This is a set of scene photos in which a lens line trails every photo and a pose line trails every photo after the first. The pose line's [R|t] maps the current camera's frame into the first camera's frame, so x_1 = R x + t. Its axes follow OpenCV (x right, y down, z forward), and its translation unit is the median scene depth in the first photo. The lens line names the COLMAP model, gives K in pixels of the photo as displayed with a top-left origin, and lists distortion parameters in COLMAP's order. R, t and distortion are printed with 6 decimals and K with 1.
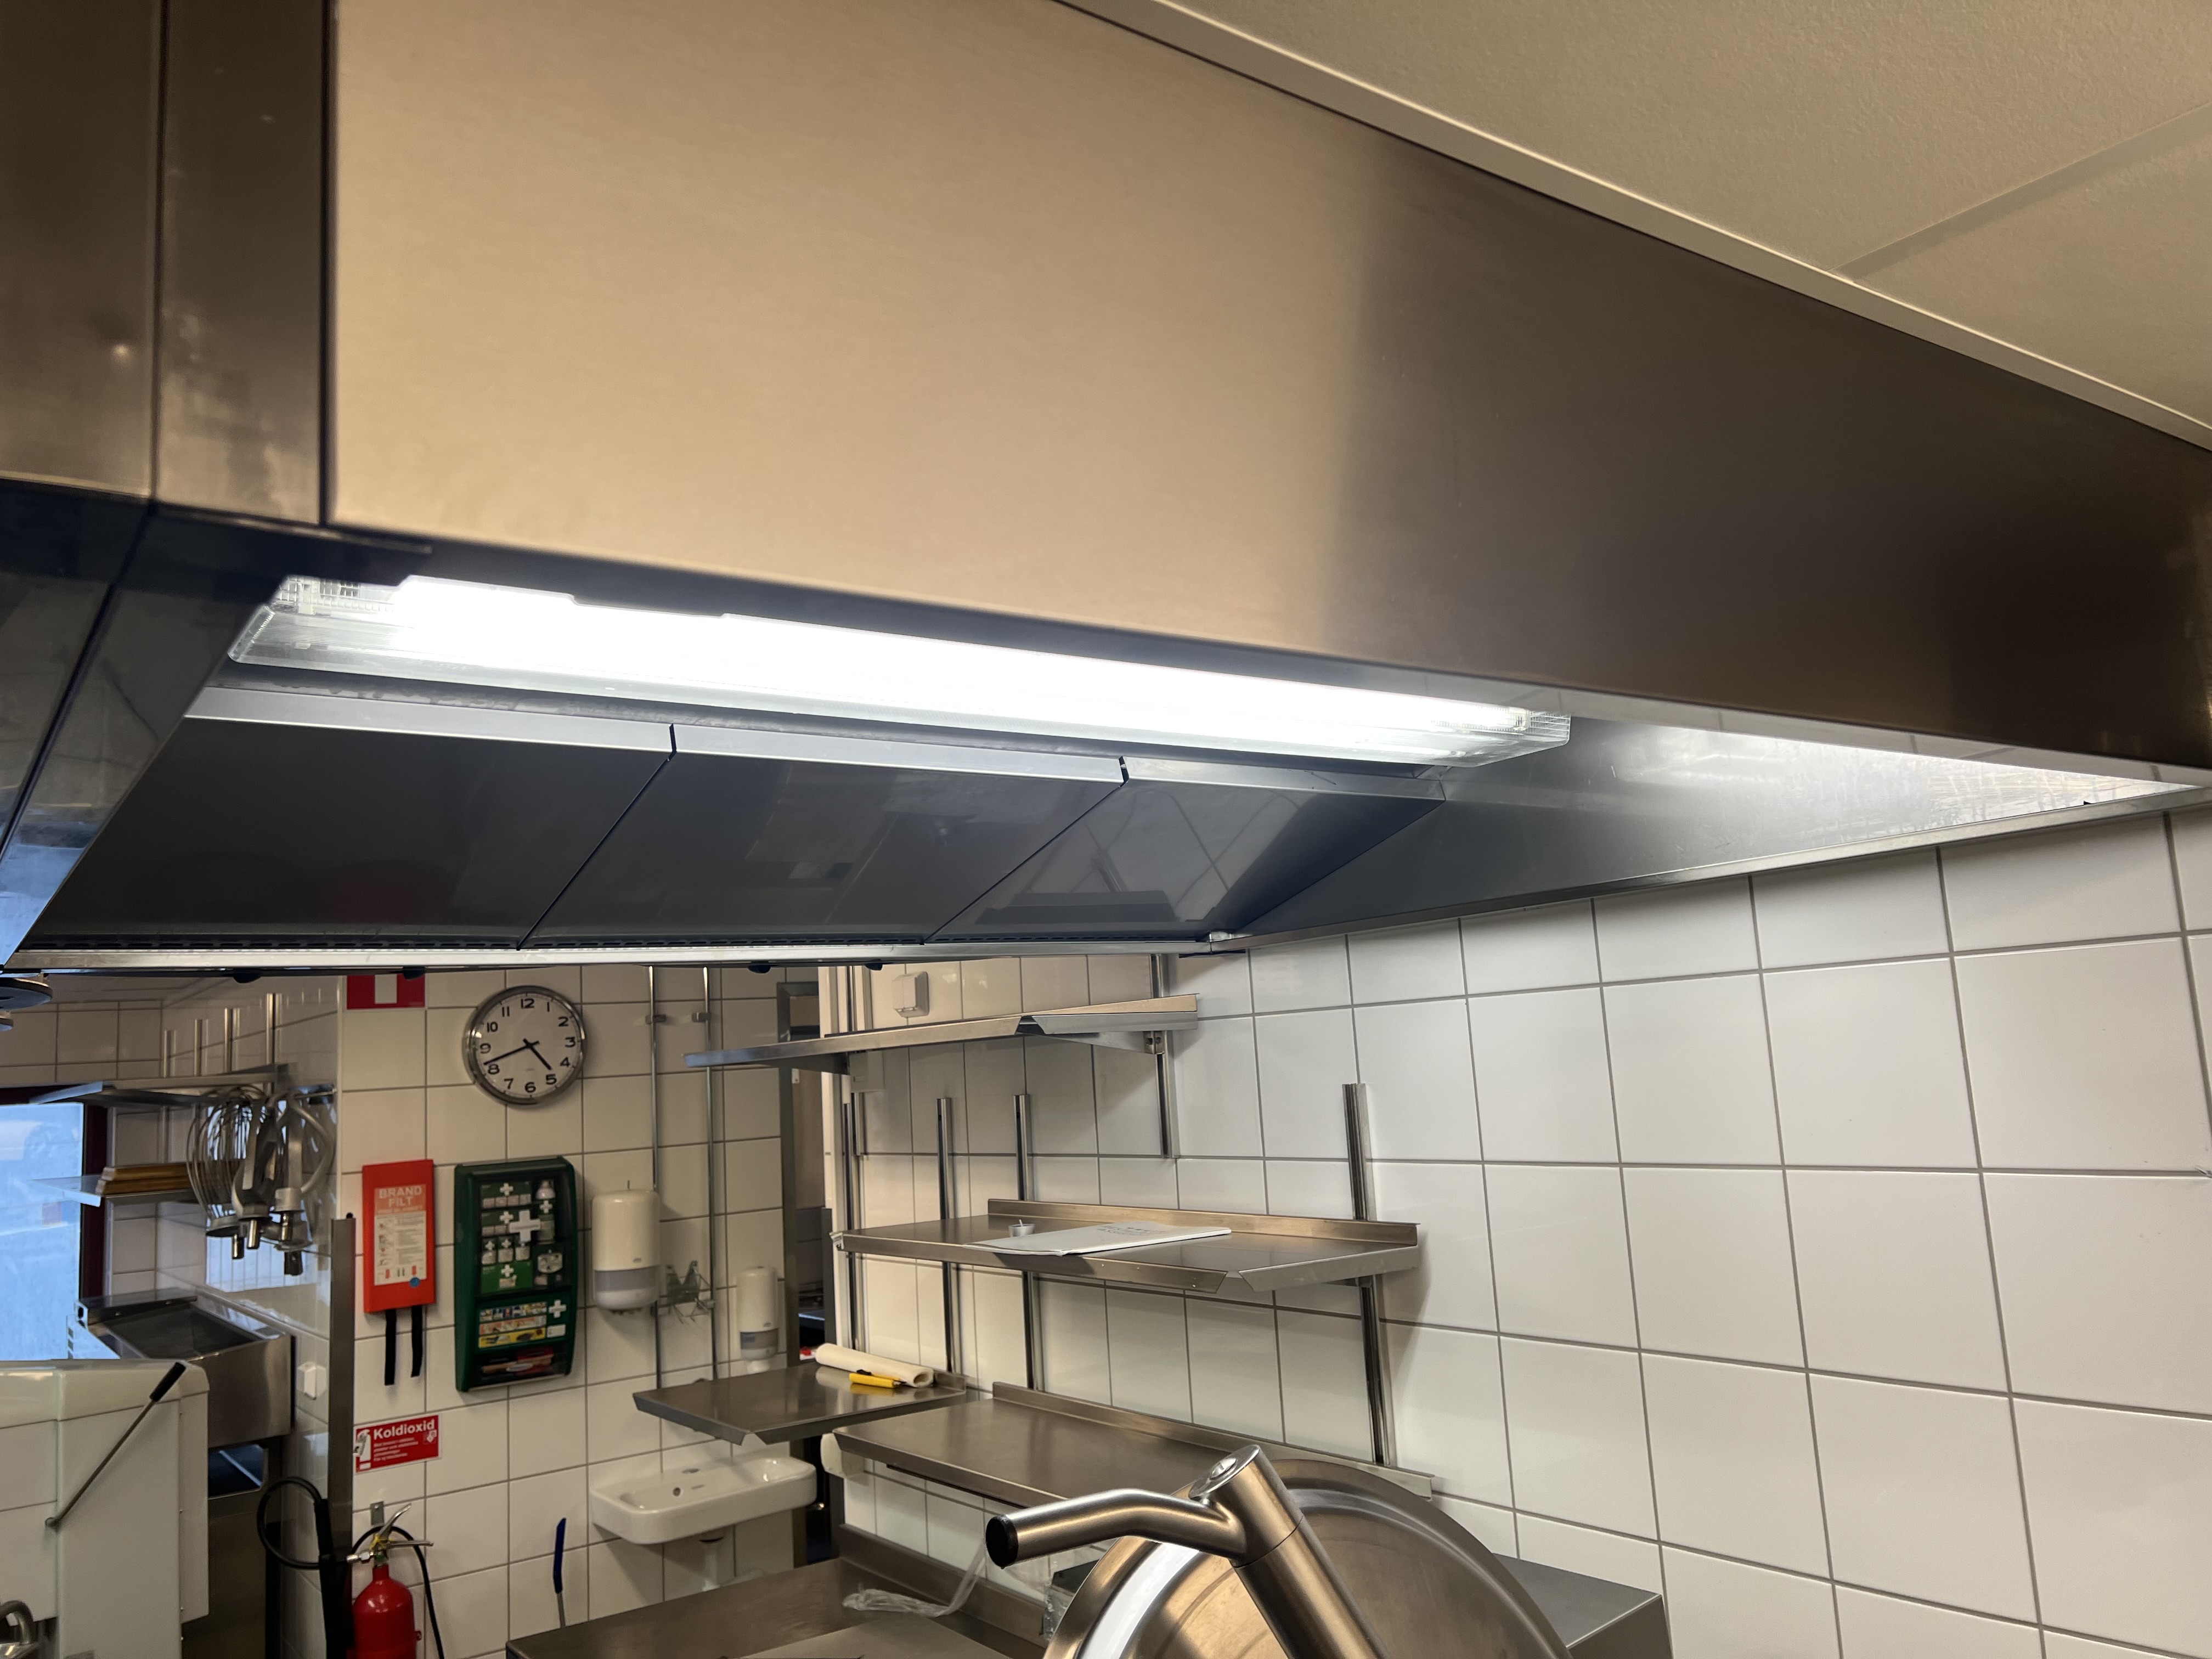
lens RADIAL K [[1690.9, 0, 1116.2], [0, 1690.9, 809.7], [0, 0, 1]] dist [0.142165, -0.240908]
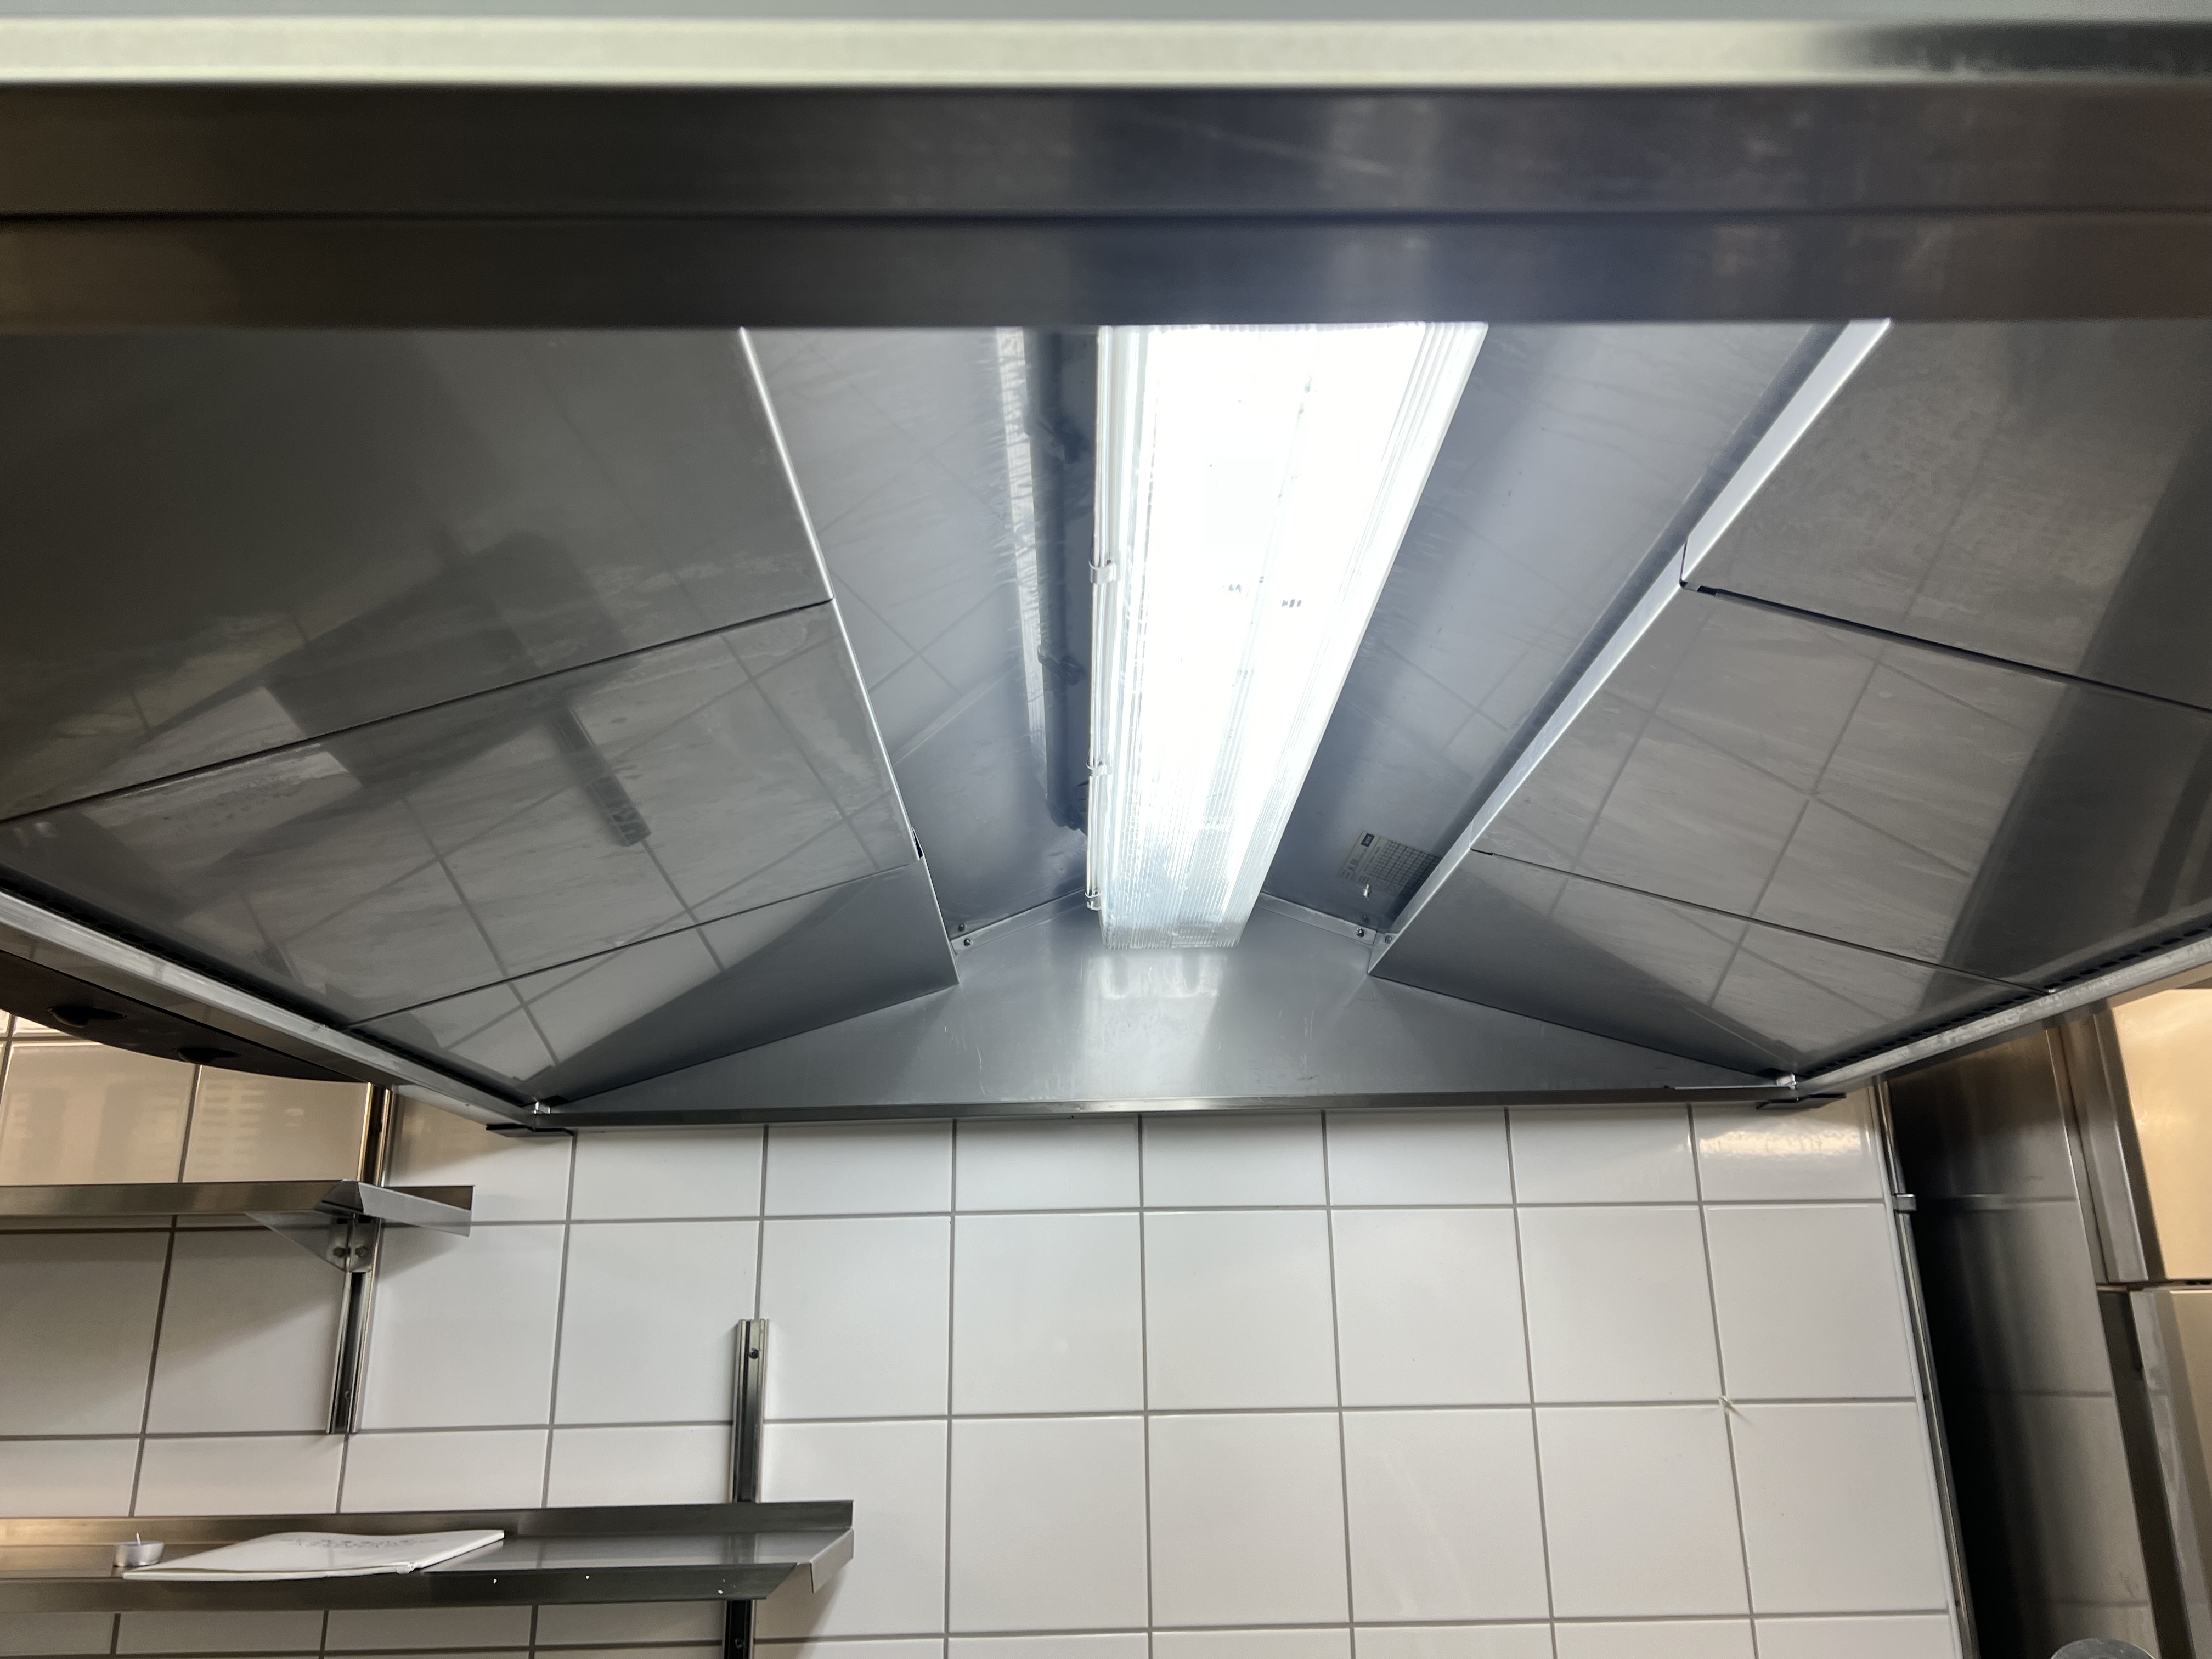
lens RADIAL K [[1683.9, 0, 1119.0], [0, 1683.9, 783.0], [0, 0, 1]] dist [0.014916, 0.000781]
pose [[0.571719, 0.304545, 0.761833, -0.321771], [-0.138586, 0.951060, -0.276187, 0.088329], [-0.808660, 0.052322, 0.585944, 0.298997]]
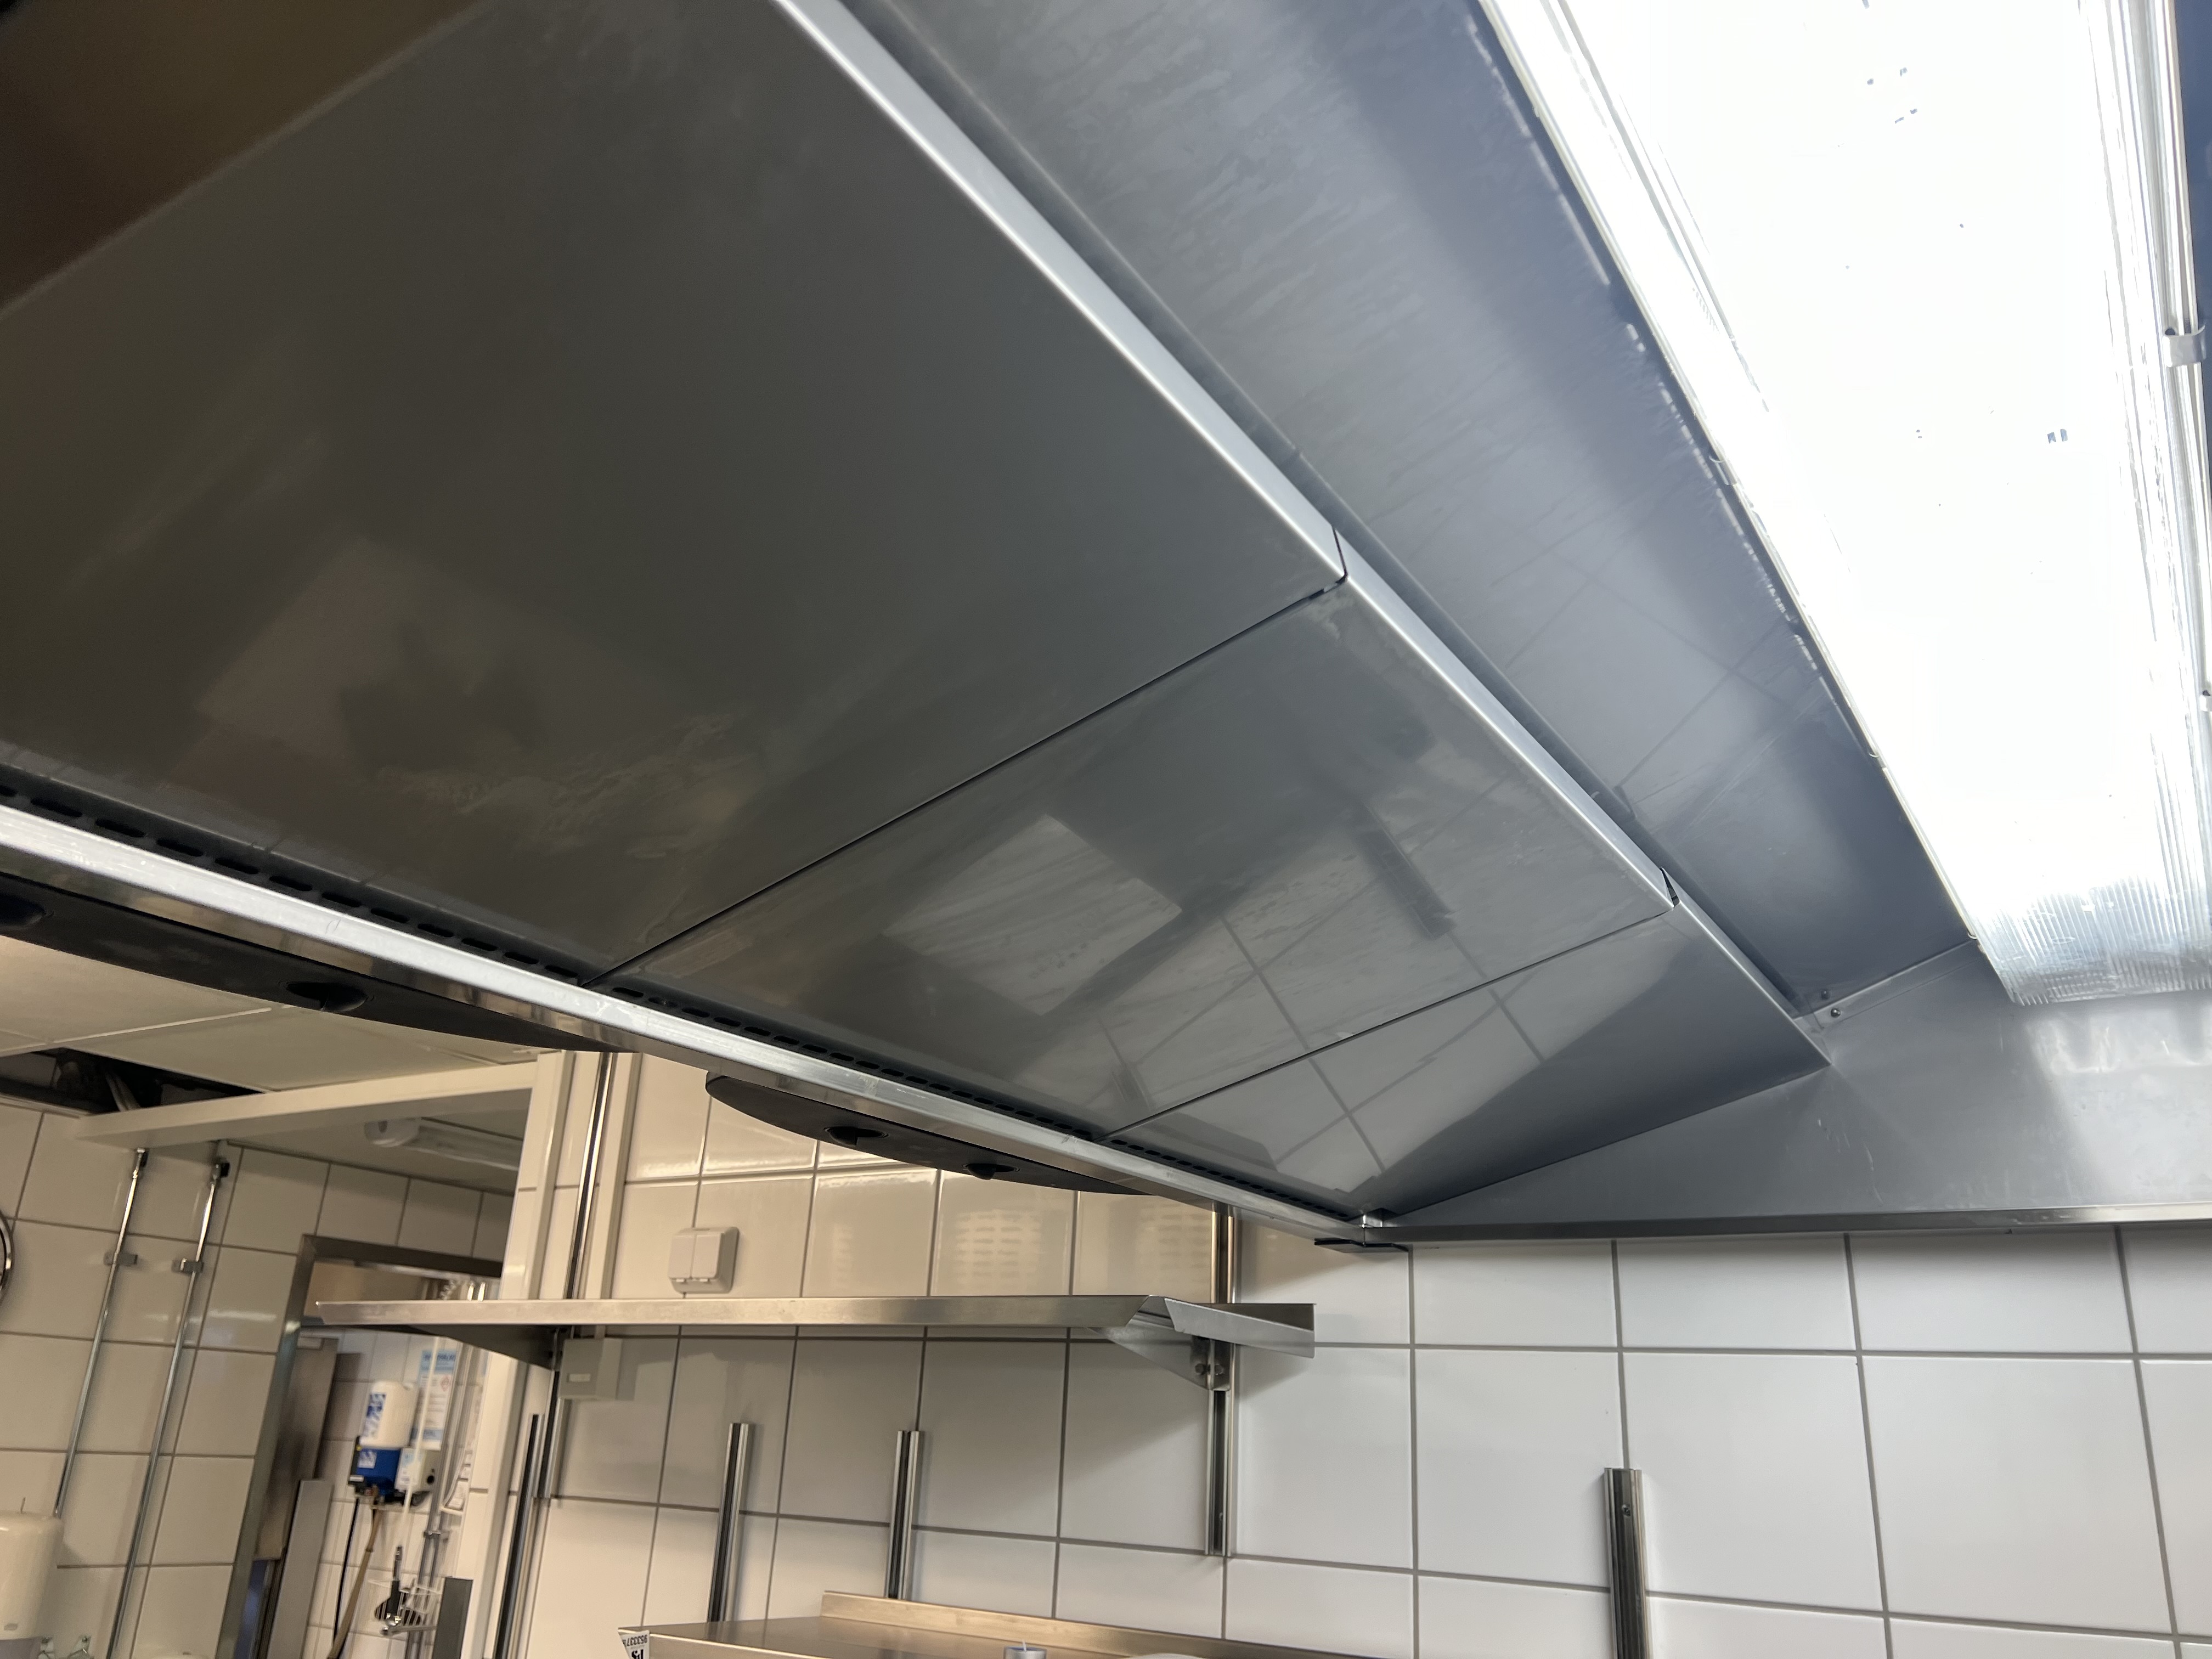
lens RADIAL K [[1693.2, 0, 1106.0], [0, 1693.2, 829.5], [0, 0, 1]] dist [0.054935, -0.055962]
pose [[0.927966, 0.223012, 0.298572, -0.229323], [-0.158226, 0.961156, -0.226148, 0.077490], [-0.337408, 0.162616, 0.927207, 0.303059]]
